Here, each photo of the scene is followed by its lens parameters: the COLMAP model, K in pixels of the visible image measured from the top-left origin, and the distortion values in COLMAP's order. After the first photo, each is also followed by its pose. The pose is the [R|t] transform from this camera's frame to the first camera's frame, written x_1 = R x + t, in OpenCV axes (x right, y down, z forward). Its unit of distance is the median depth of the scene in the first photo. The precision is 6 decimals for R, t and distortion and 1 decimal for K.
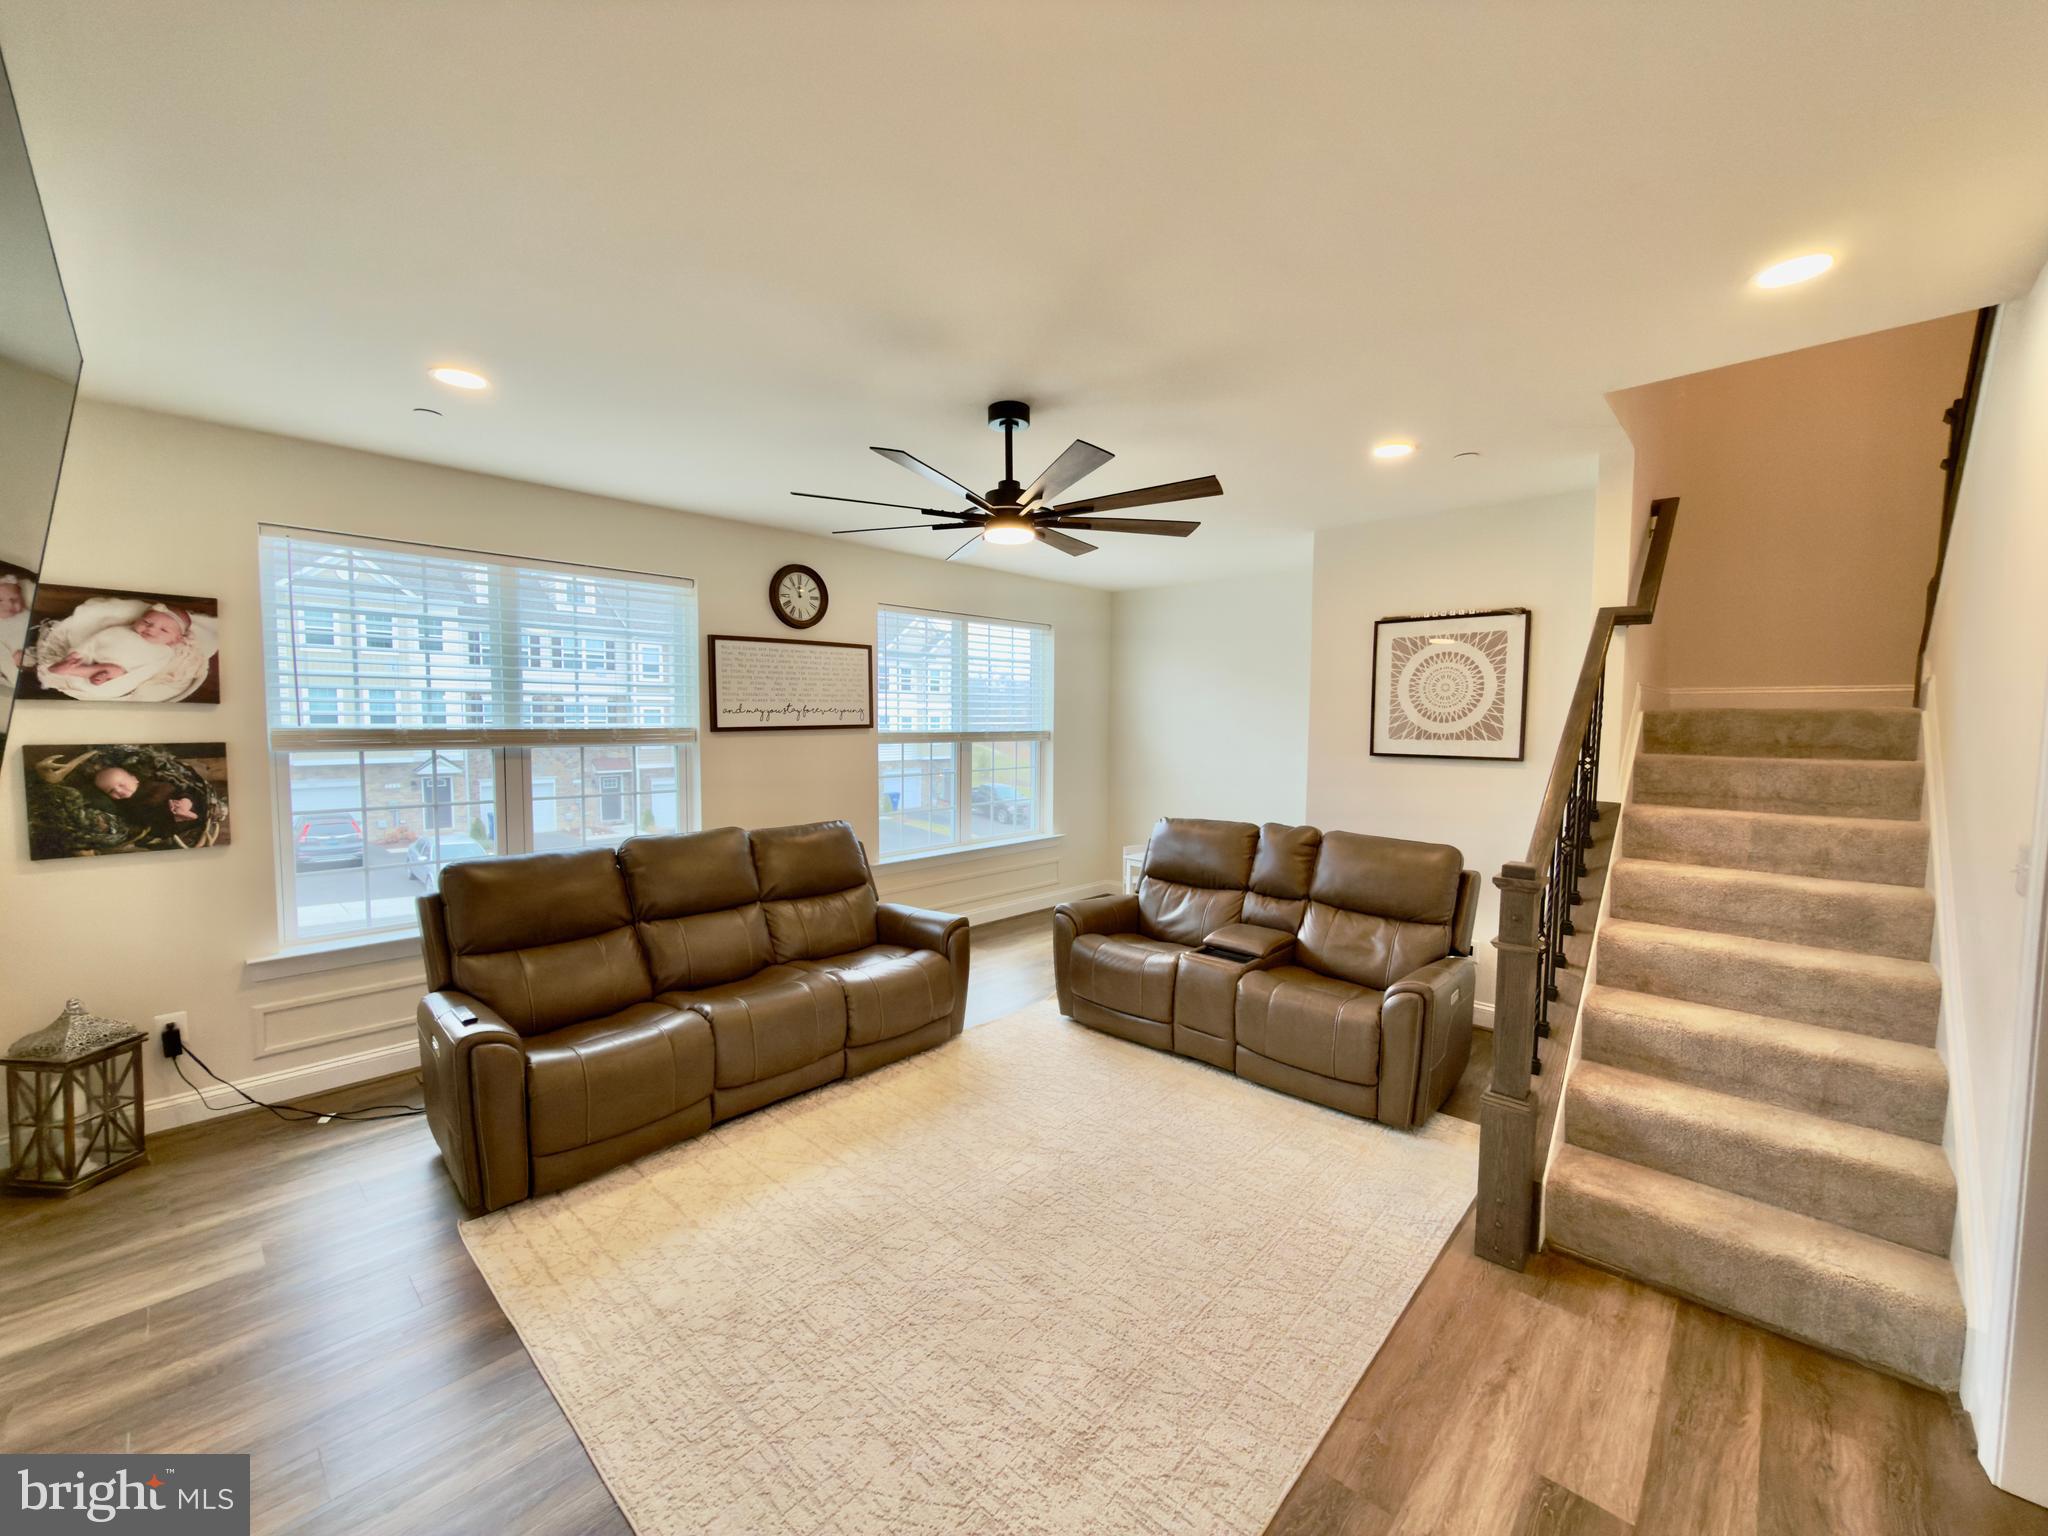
lens RADIAL K [[814.4, 0, 1021.7], [0, 814.4, 773.2], [0, 0, 1]] dist [0.001457, 0.000258]
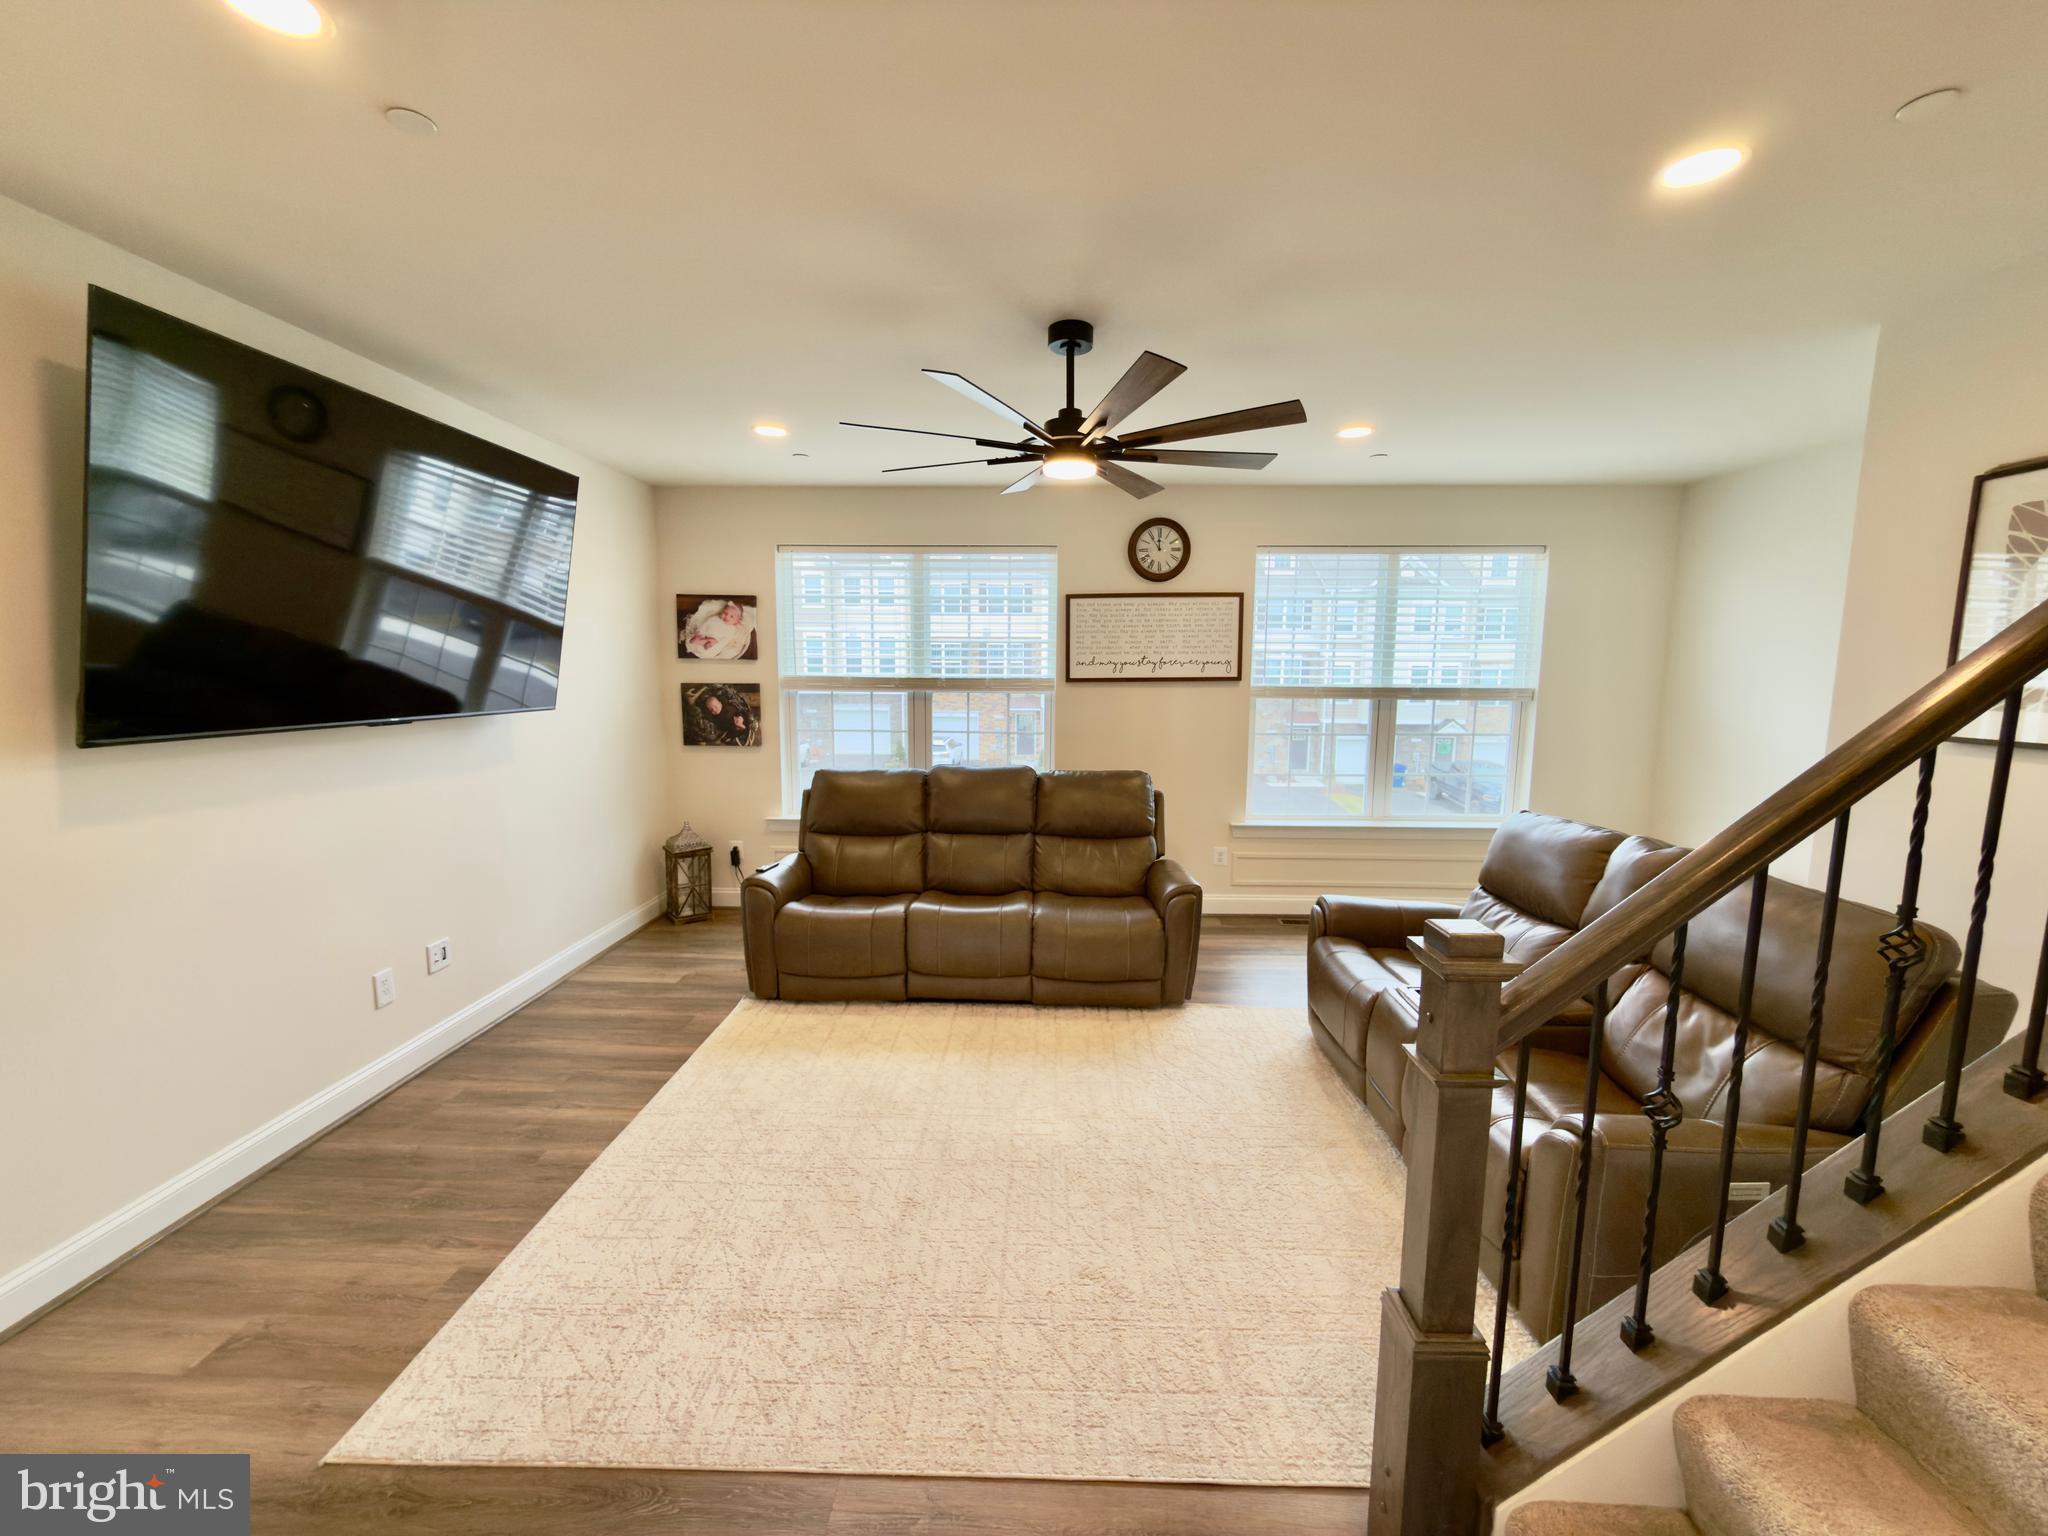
lens RADIAL K [[814.4, 0, 1019.6], [0, 814.4, 765.2], [0, 0, 1]] dist [0.001457, 0.000258]
pose [[0.660382, 0.087081, -0.745864, 0.580487], [-0.054066, 0.996189, 0.068438, -0.013581], [0.748981, -0.004869, 0.662573, 0.287505]]
